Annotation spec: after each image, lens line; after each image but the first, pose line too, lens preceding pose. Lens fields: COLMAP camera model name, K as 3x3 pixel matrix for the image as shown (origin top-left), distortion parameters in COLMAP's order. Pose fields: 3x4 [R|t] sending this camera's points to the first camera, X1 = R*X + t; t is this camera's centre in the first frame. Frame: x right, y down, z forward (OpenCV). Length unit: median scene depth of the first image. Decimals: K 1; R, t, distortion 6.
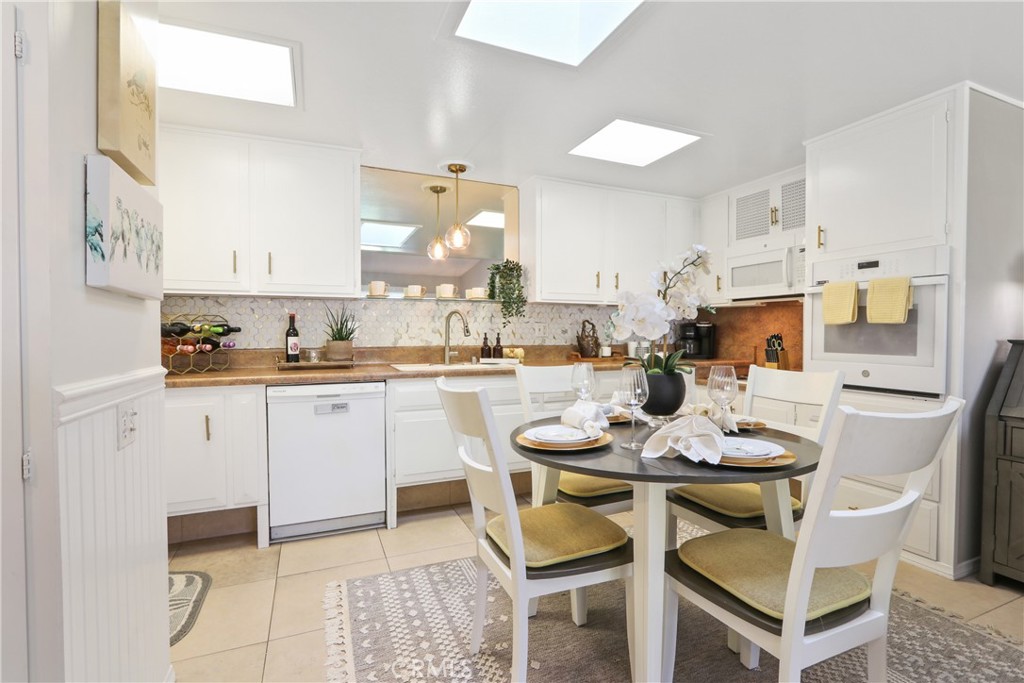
lens RADIAL K [[476.2, 0, 519.7], [0, 476.2, 343.3], [0, 0, 1]] dist [-0.012975, 0.000057]
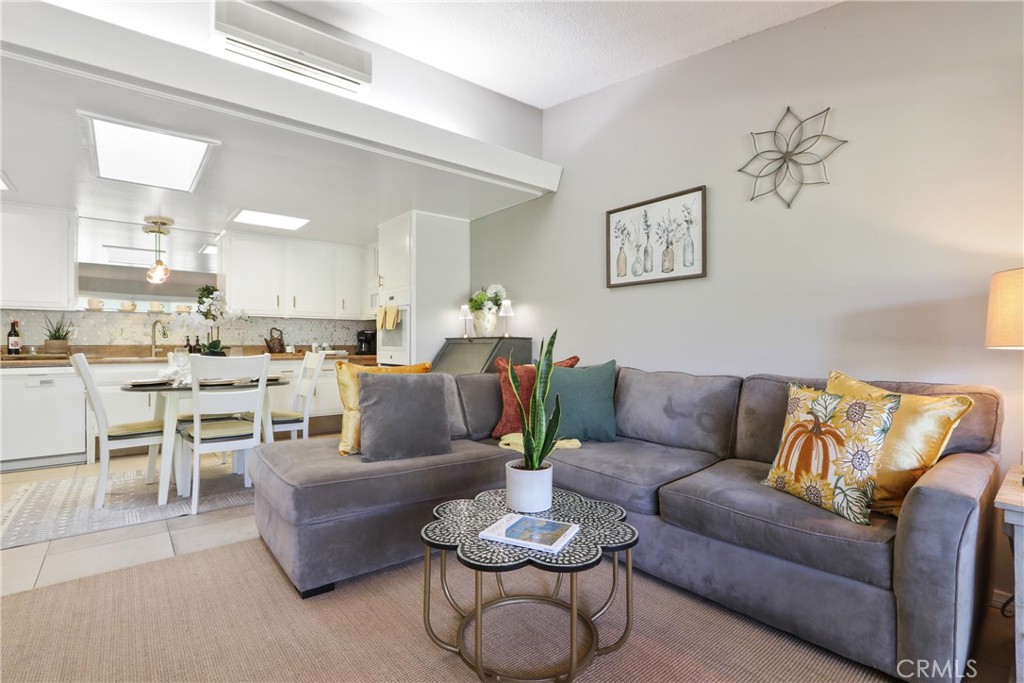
lens RADIAL K [[484.4, 0, 516.0], [0, 484.4, 341.5], [0, 0, 1]] dist [-0.011503, 0.000291]
pose [[0.962477, 0.001233, 0.271361, 0.506591], [0.006208, 0.999628, -0.026559, 0.041391], [-0.271293, 0.027247, 0.962111, -0.690770]]
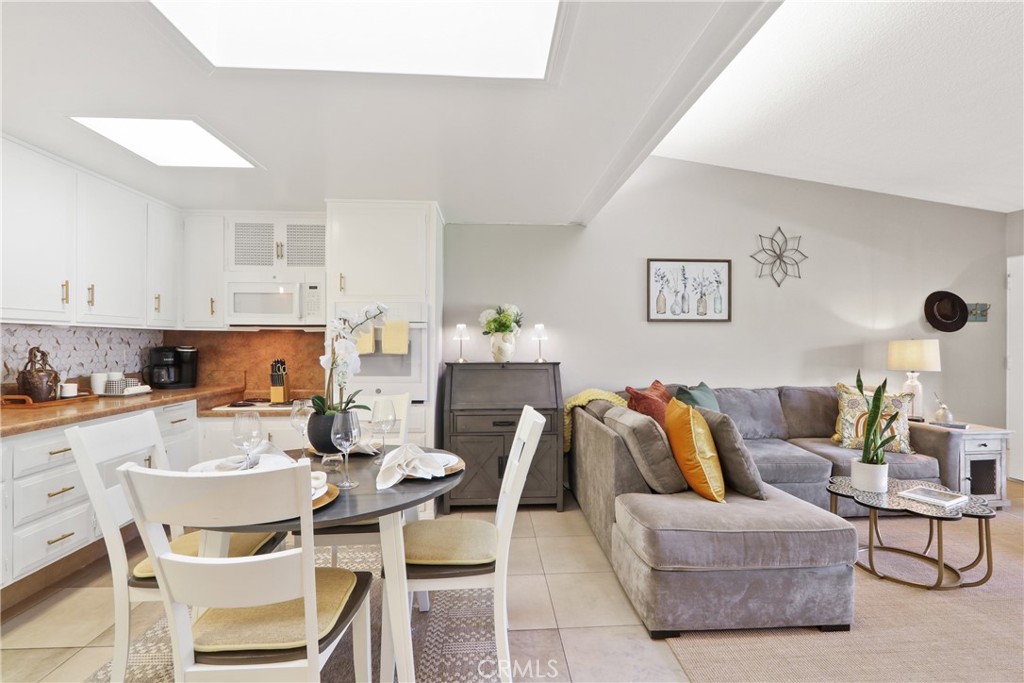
lens RADIAL K [[476.2, 0, 519.7], [0, 476.2, 343.3], [0, 0, 1]] dist [-0.012975, 0.000057]
pose [[0.343692, -0.002322, 0.939080, -0.290059], [0.019938, 0.999790, -0.004825, -0.041454], [-0.938871, 0.020382, 0.343665, 0.121360]]
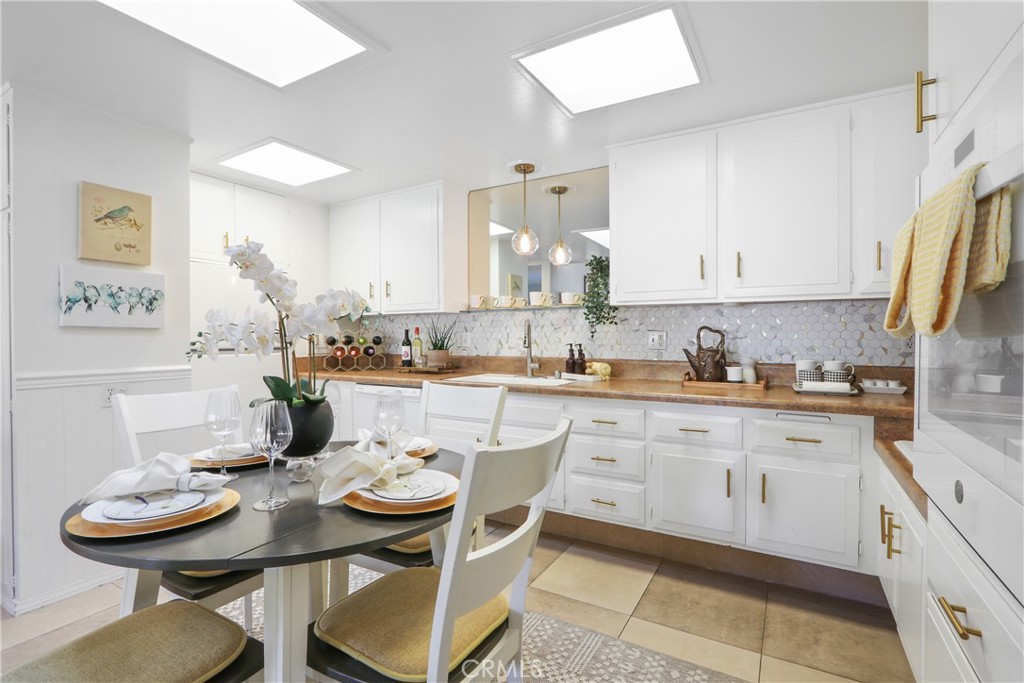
lens RADIAL K [[484.4, 0, 516.0], [0, 484.4, 341.5], [0, 0, 1]] dist [-0.011503, 0.000291]
pose [[0.592313, 0.008070, -0.805667, 0.609196], [-0.015408, 0.999880, -0.001312, -0.024396], [0.805561, 0.013191, 0.592367, 0.411549]]
